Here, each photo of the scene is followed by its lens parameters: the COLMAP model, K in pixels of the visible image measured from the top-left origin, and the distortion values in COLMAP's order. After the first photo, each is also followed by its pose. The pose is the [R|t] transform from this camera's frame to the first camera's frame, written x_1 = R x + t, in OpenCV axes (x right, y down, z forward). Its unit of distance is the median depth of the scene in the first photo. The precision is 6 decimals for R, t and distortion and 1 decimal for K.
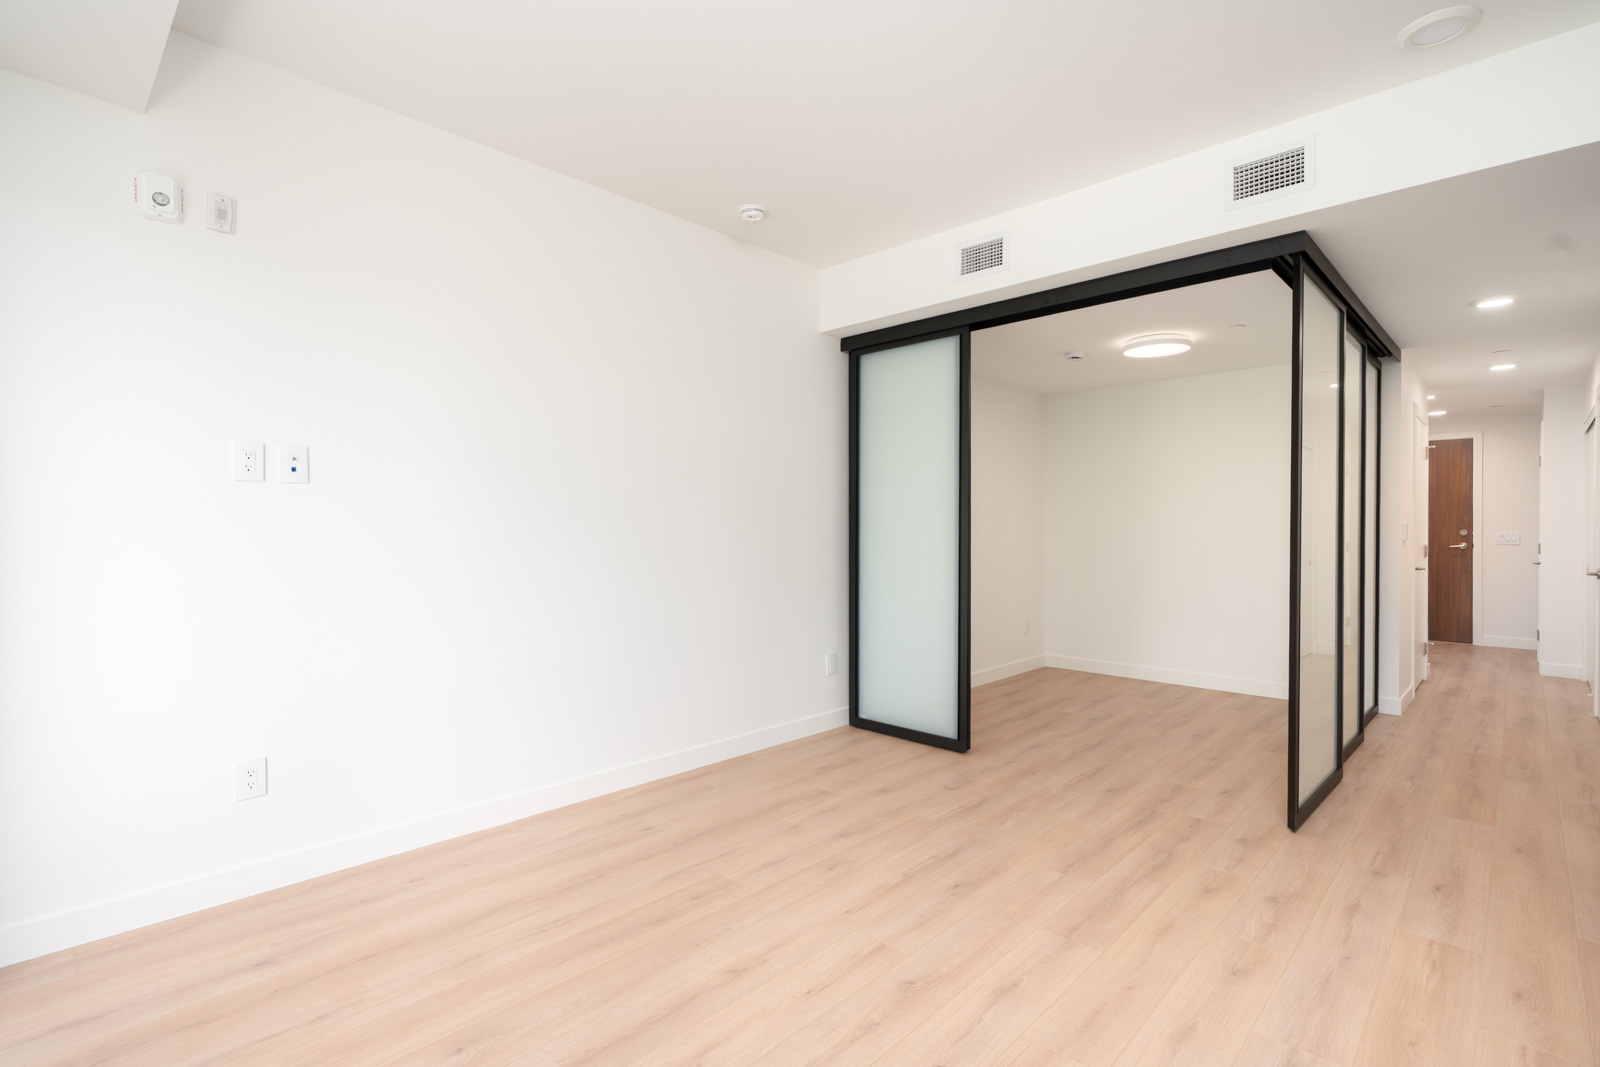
lens RADIAL K [[747.1, 0, 788.5], [0, 747.1, 541.0], [0, 0, 1]] dist [-0.002071, 0.000902]
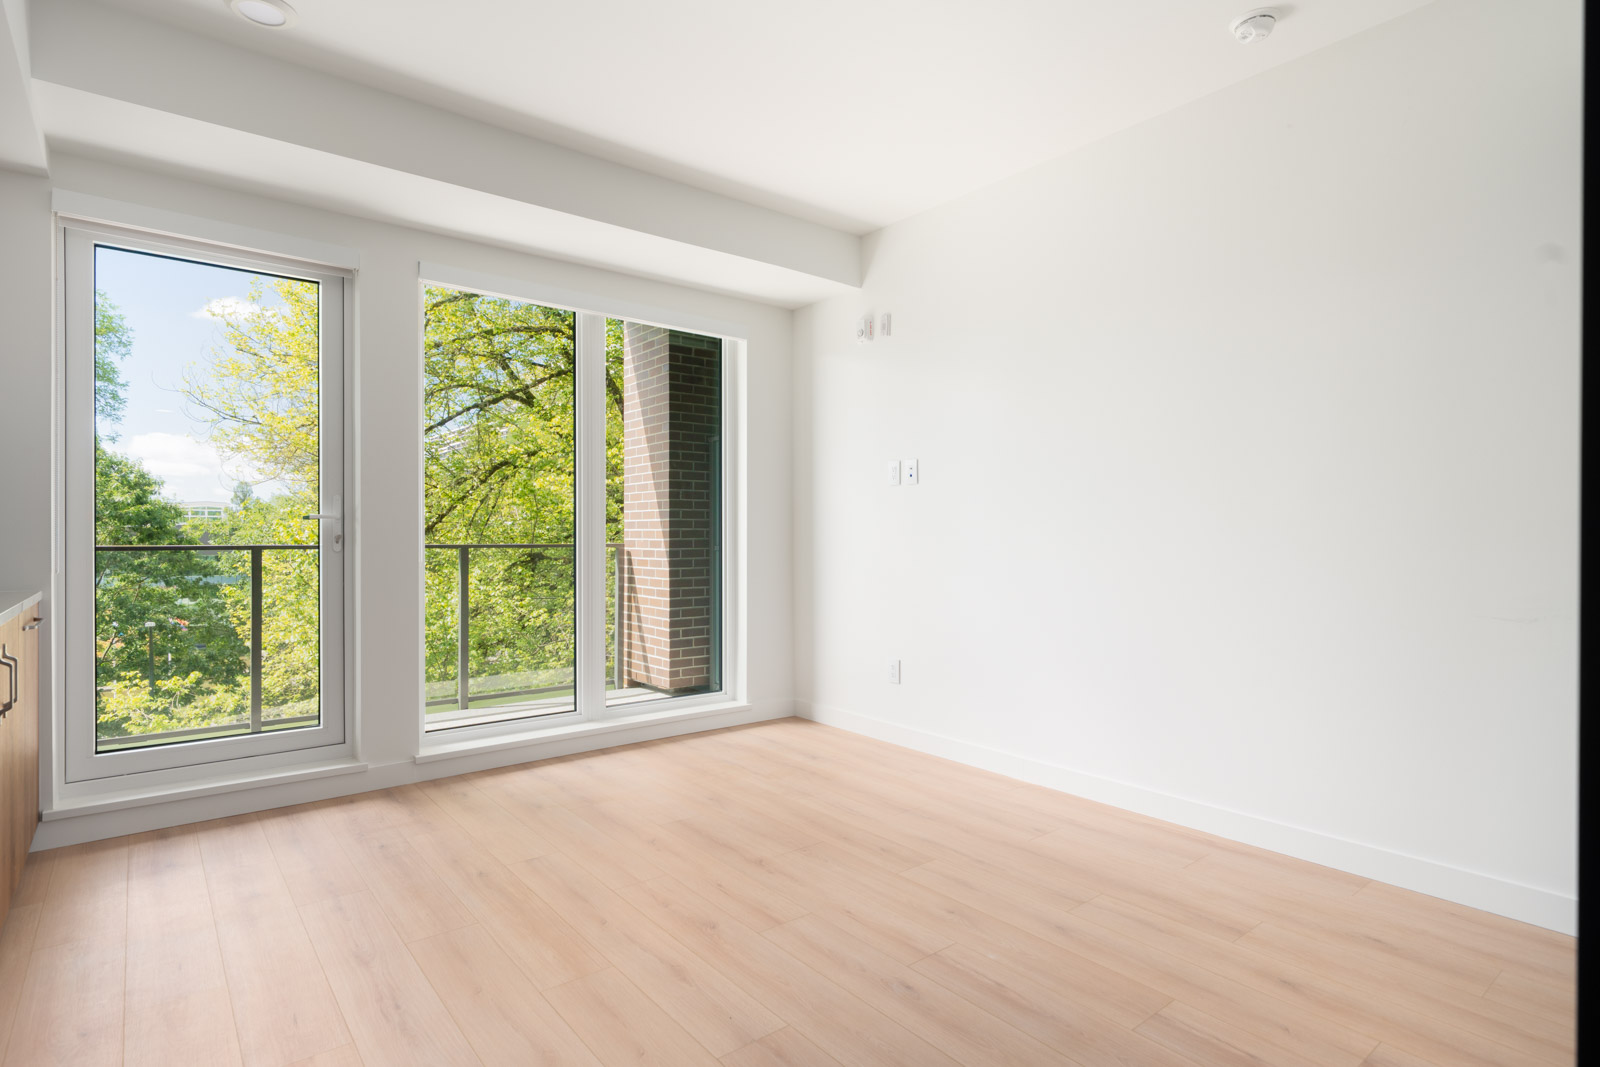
lens RADIAL K [[828.4, 0, 804.7], [0, 828.4, 537.6], [0, 0, 1]] dist [0.002712, 0.000161]
pose [[-0.118165, 0.006892, -0.992970, 0.861000], [-0.014355, 0.999860, 0.008649, 0.018915], [0.992890, 0.015276, -0.118049, 0.827745]]
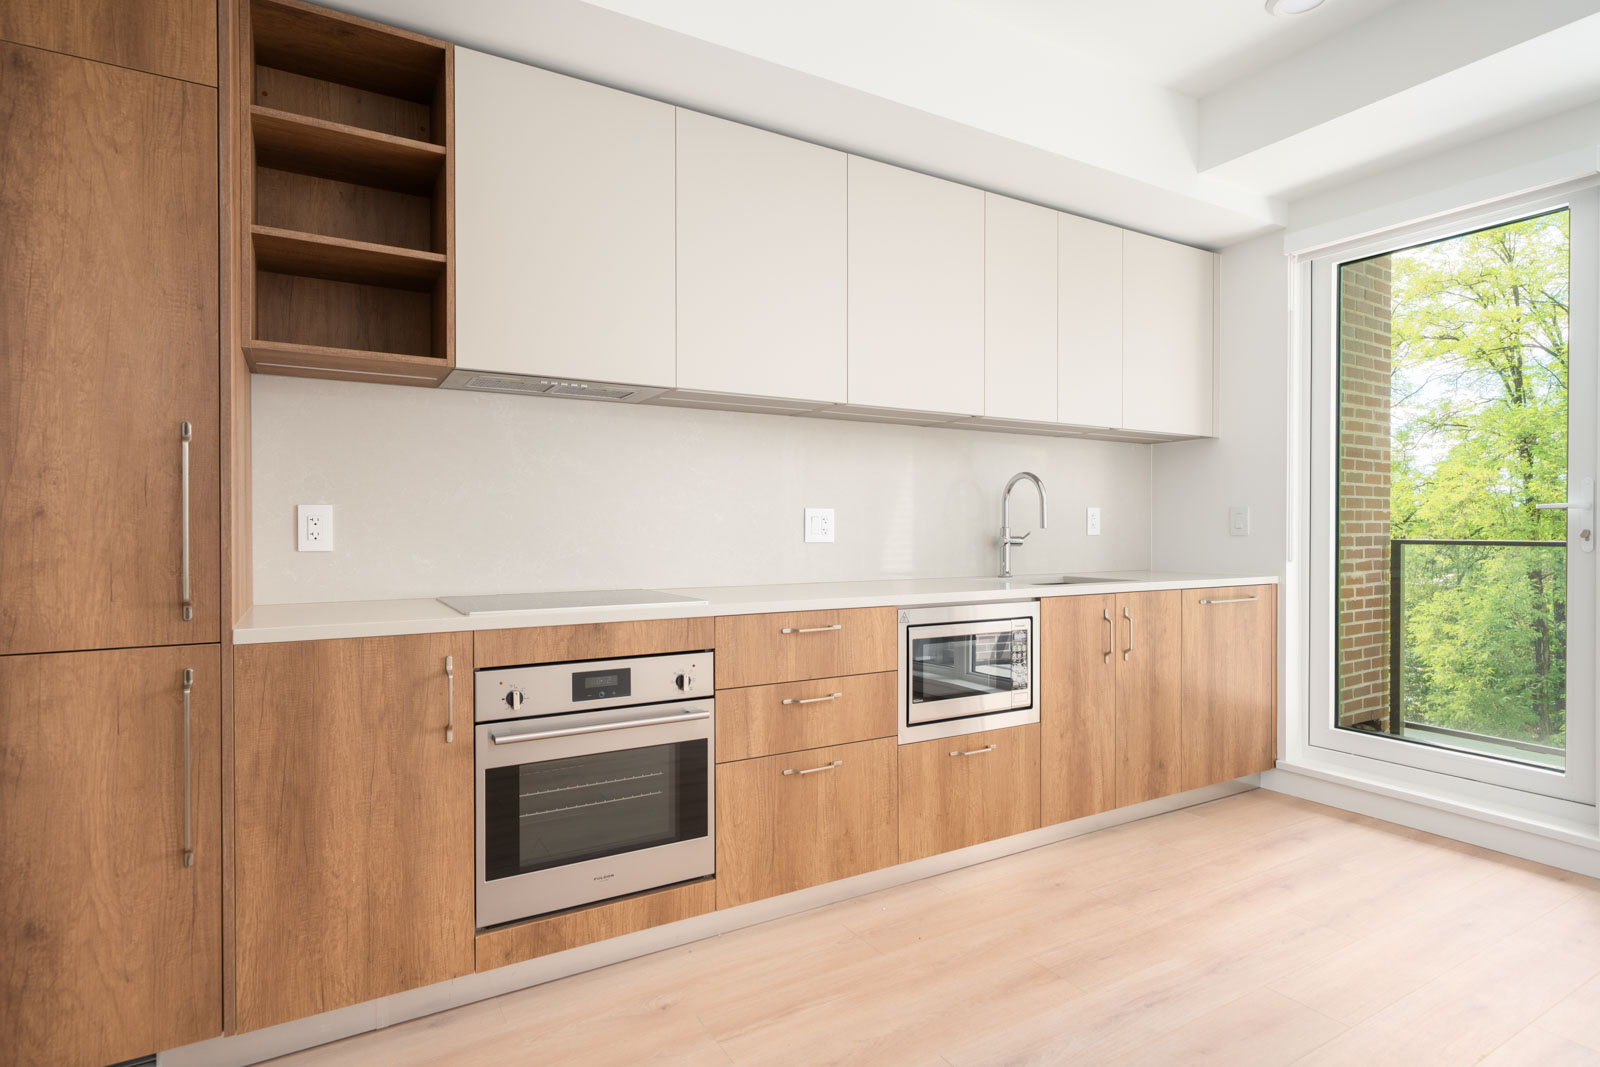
lens RADIAL K [[828.4, 0, 794.5], [0, 828.4, 534.4], [0, 0, 1]] dist [0.002712, 0.000161]
pose [[-0.965348, 0.001530, 0.260963, 0.360550], [0.007427, 0.999739, 0.021615, 0.014260], [-0.260862, 0.022804, -0.965107, 1.122857]]
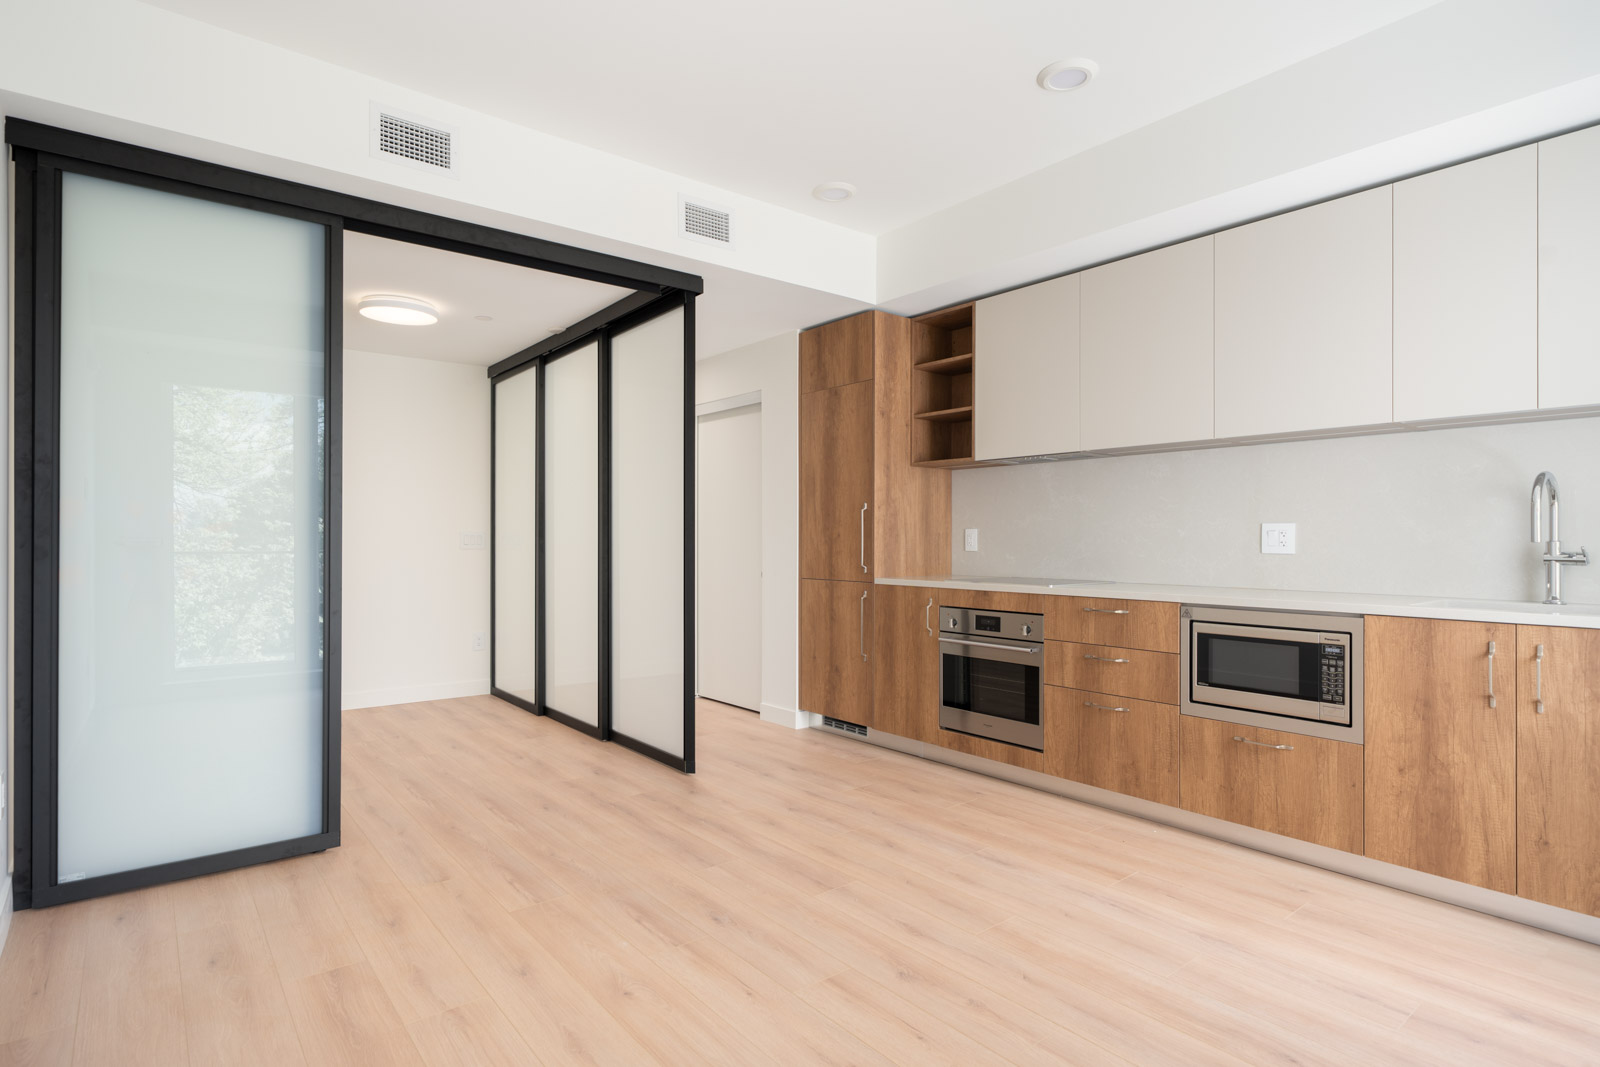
lens RADIAL K [[828.4, 0, 799.2], [0, 828.4, 537.7], [0, 0, 1]] dist [0.002712, 0.000161]
pose [[0.119014, 0.003699, 0.992886, -0.605863], [0.015780, 0.999860, -0.005617, 0.020415], [-0.992767, 0.016336, 0.118939, 0.654181]]
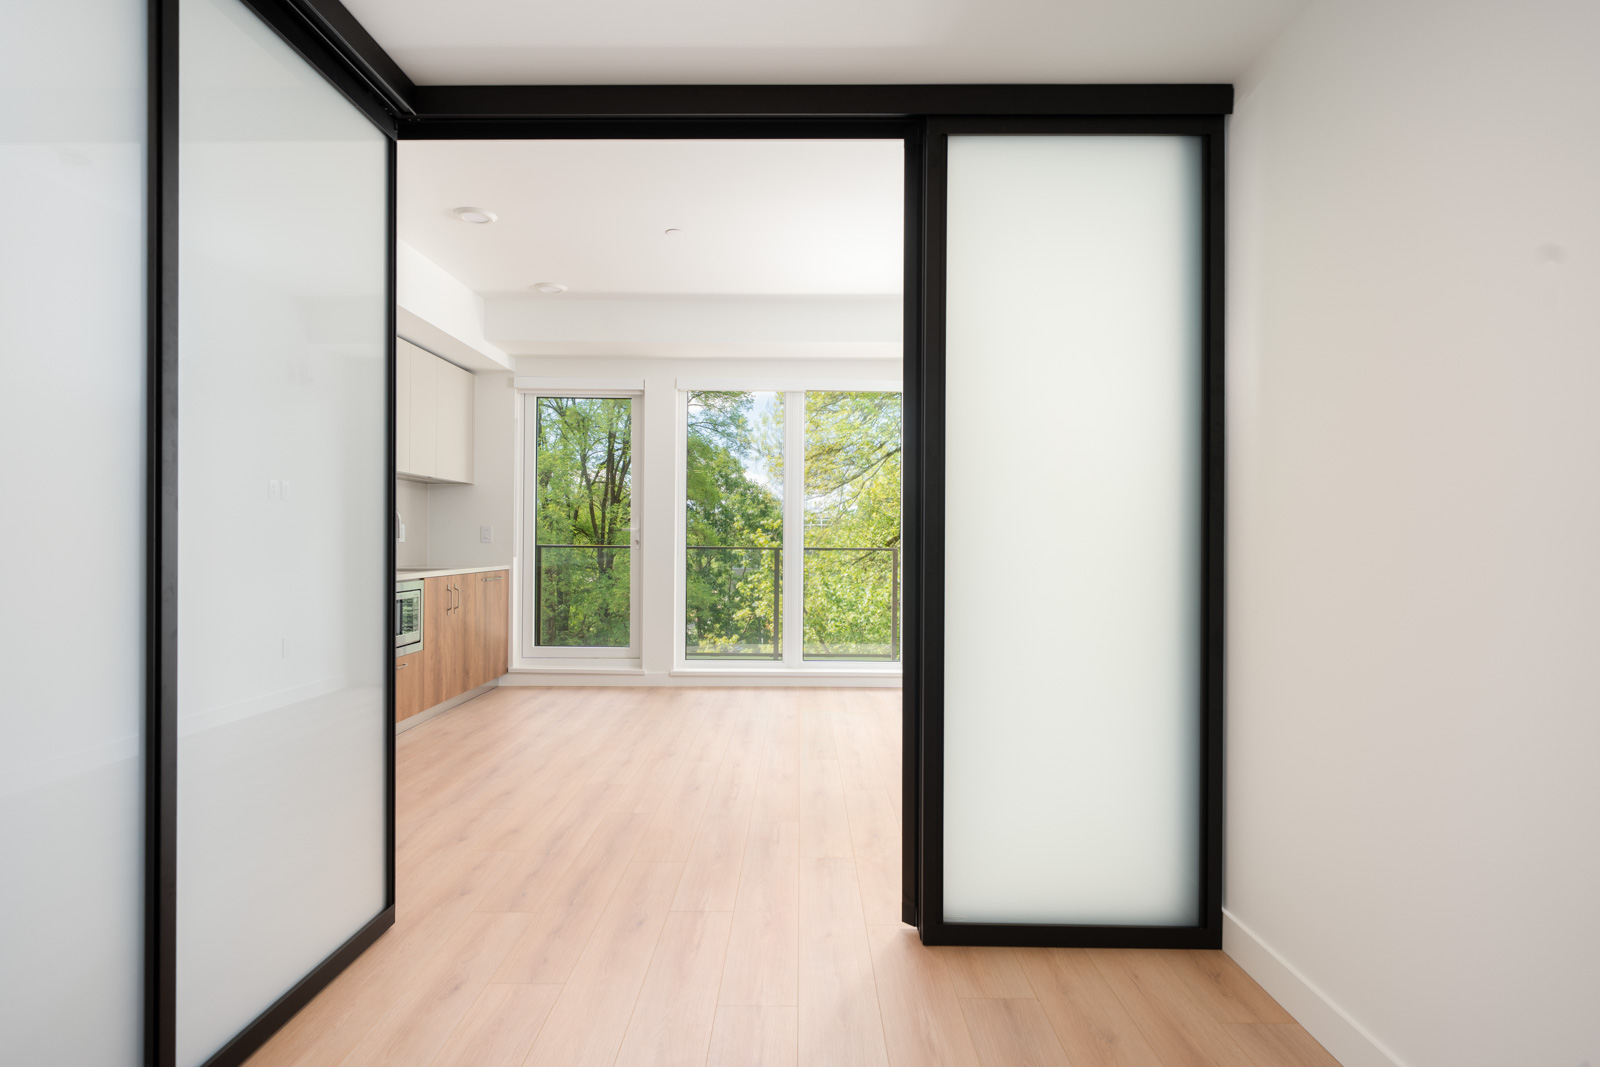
lens RADIAL K [[828.4, 0, 807.0], [0, 828.4, 535.8], [0, 0, 1]] dist [0.002712, 0.000161]
pose [[-0.708056, -0.004518, -0.706142, 0.942367], [-0.015814, 0.999830, 0.009460, -0.002200], [0.705979, 0.017865, -0.708007, 1.816179]]
